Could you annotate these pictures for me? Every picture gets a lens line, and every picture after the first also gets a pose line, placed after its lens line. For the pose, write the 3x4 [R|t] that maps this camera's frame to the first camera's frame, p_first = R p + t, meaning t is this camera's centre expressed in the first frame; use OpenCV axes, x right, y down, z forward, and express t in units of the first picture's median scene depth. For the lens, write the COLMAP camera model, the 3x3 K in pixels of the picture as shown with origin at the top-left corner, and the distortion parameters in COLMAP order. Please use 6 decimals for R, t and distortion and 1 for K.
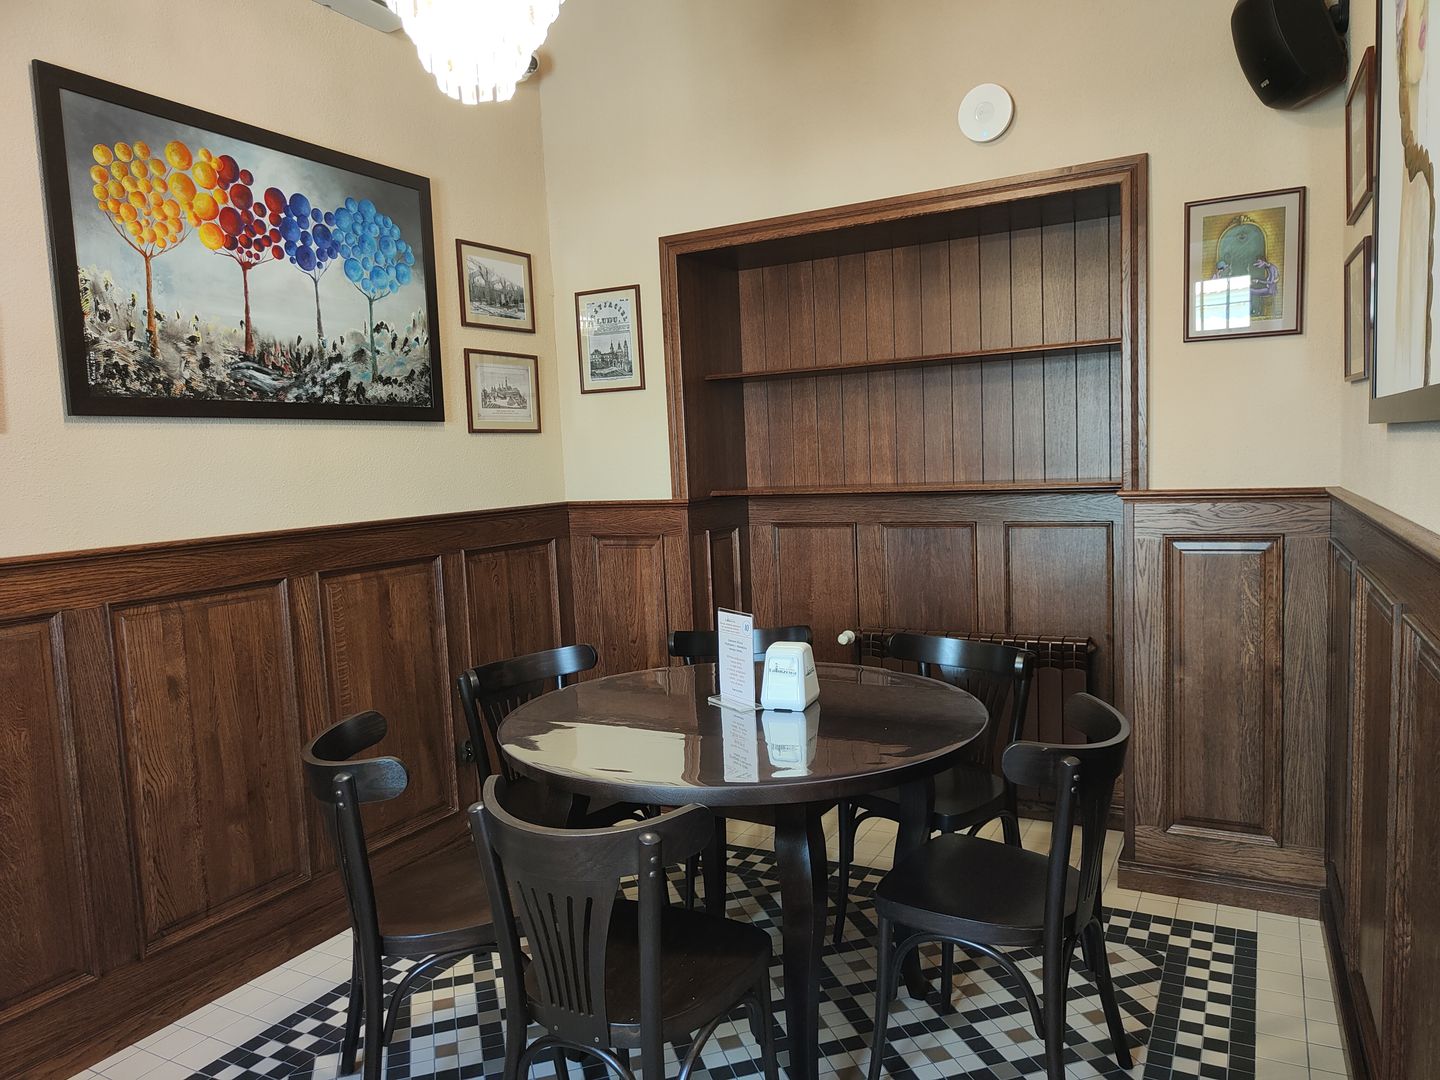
lens RADIAL K [[989.7, 0, 724.6], [0, 989.7, 541.9], [0, 0, 1]] dist [0.008621, -0.007200]
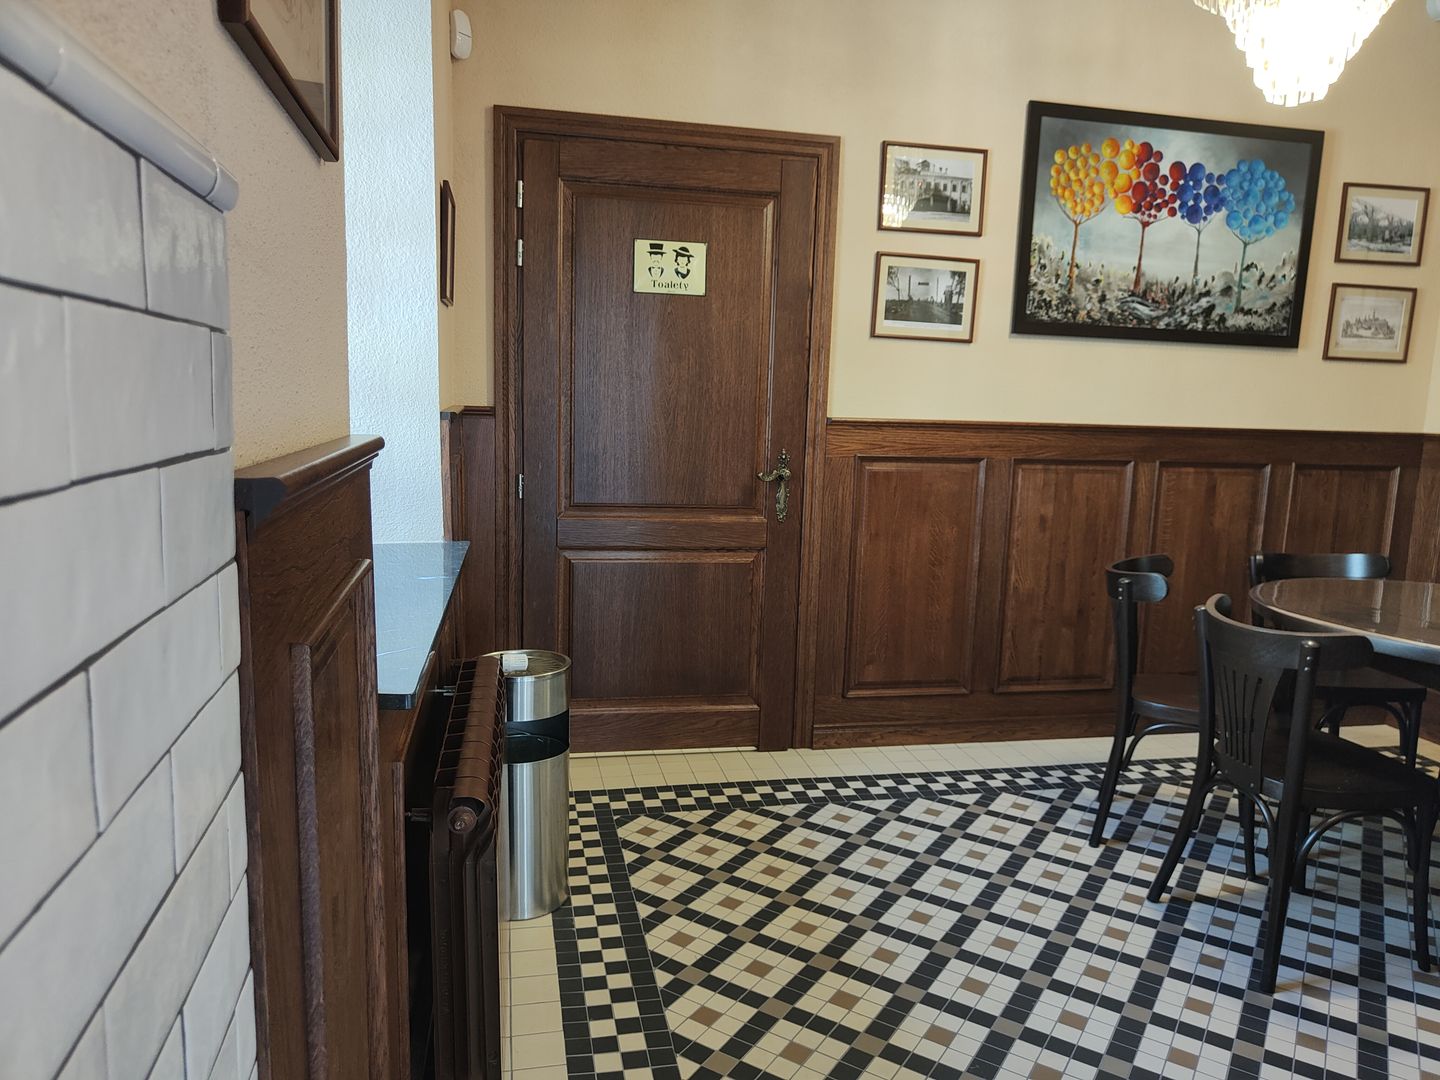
lens RADIAL K [[989.7, 0, 720.0], [0, 989.7, 543.2], [0, 0, 1]] dist [0.008621, -0.007200]
pose [[0.636674, 0.178355, -0.750224, 0.229731], [-0.129303, 0.983802, 0.124153, 0.052648], [0.760215, 0.017961, 0.649423, -0.294970]]
